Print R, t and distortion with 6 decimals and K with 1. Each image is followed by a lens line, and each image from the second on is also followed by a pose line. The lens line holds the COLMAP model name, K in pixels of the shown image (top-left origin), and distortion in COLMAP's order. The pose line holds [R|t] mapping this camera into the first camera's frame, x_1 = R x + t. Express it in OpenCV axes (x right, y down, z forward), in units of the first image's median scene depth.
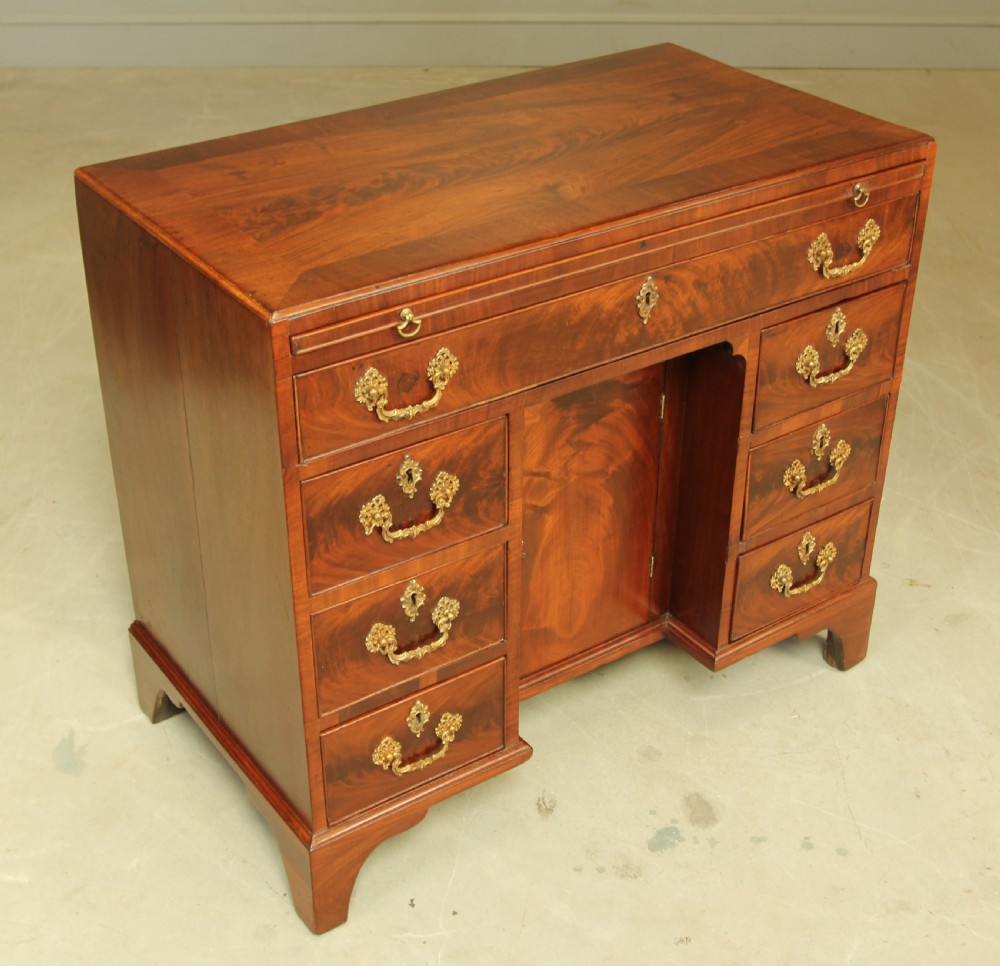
lens RADIAL K [[1503.3, 0, 449.7], [0, 1503.3, 488.3], [0, 0, 1]] dist [-0.053045, 0.000000]
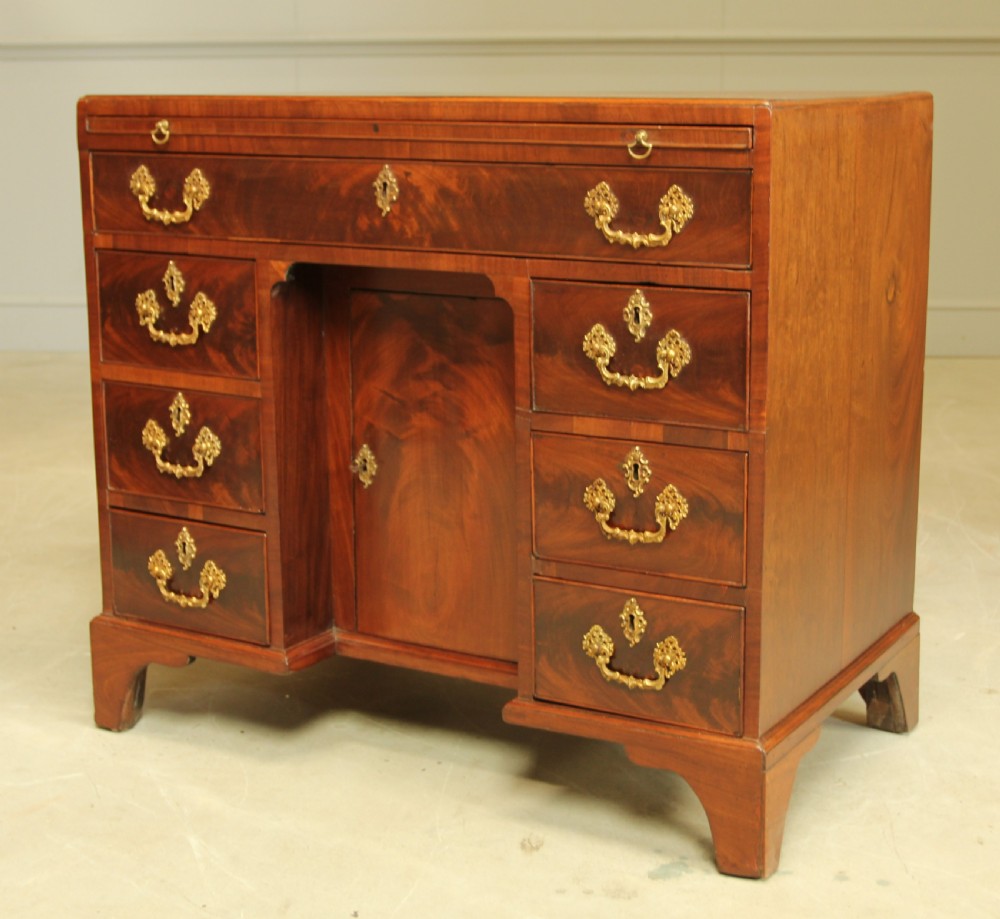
lens RADIAL K [[1776.2, 0, 534.7], [0, 1776.2, 467.1], [0, 0, 1]] dist [-0.017003, 0.000000]
pose [[0.445596, 0.205085, -0.871427, 1.179809], [-0.472595, 0.880608, -0.034411, 0.028511], [0.760328, 0.427165, 0.489317, 0.547596]]
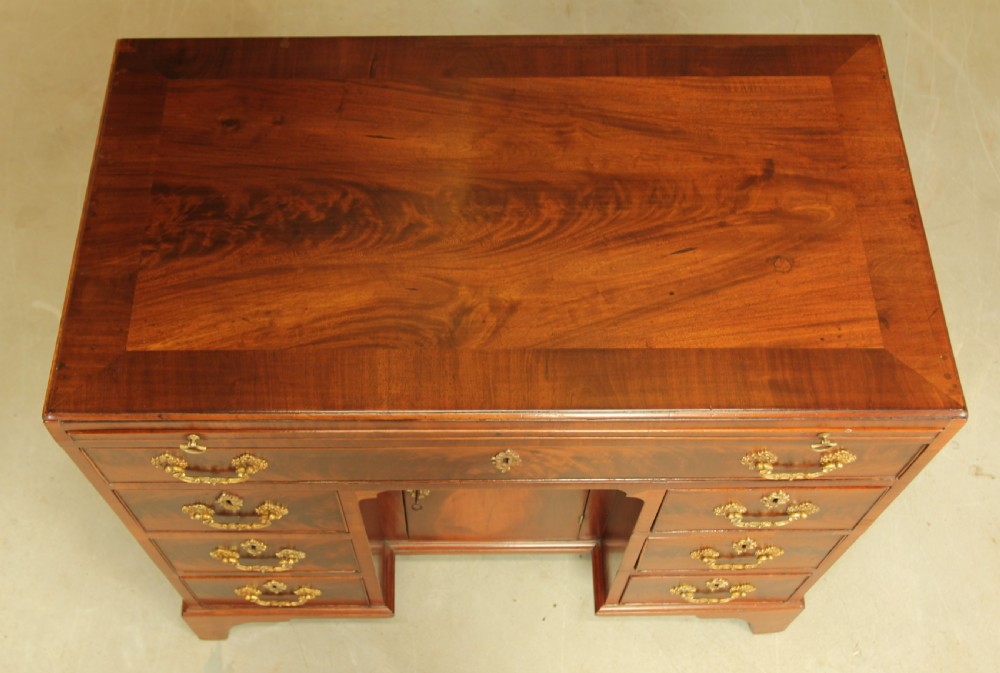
lens RADIAL K [[1120.0, 0, 464.5], [0, 1120.0, 376.5], [0, 0, 1]] dist [-0.060129, 0.000000]
pose [[0.838038, 0.489940, -0.240109, 0.240928], [-0.293150, 0.775479, 0.559192, -0.527308], [0.460169, -0.398236, 0.793506, 0.424527]]
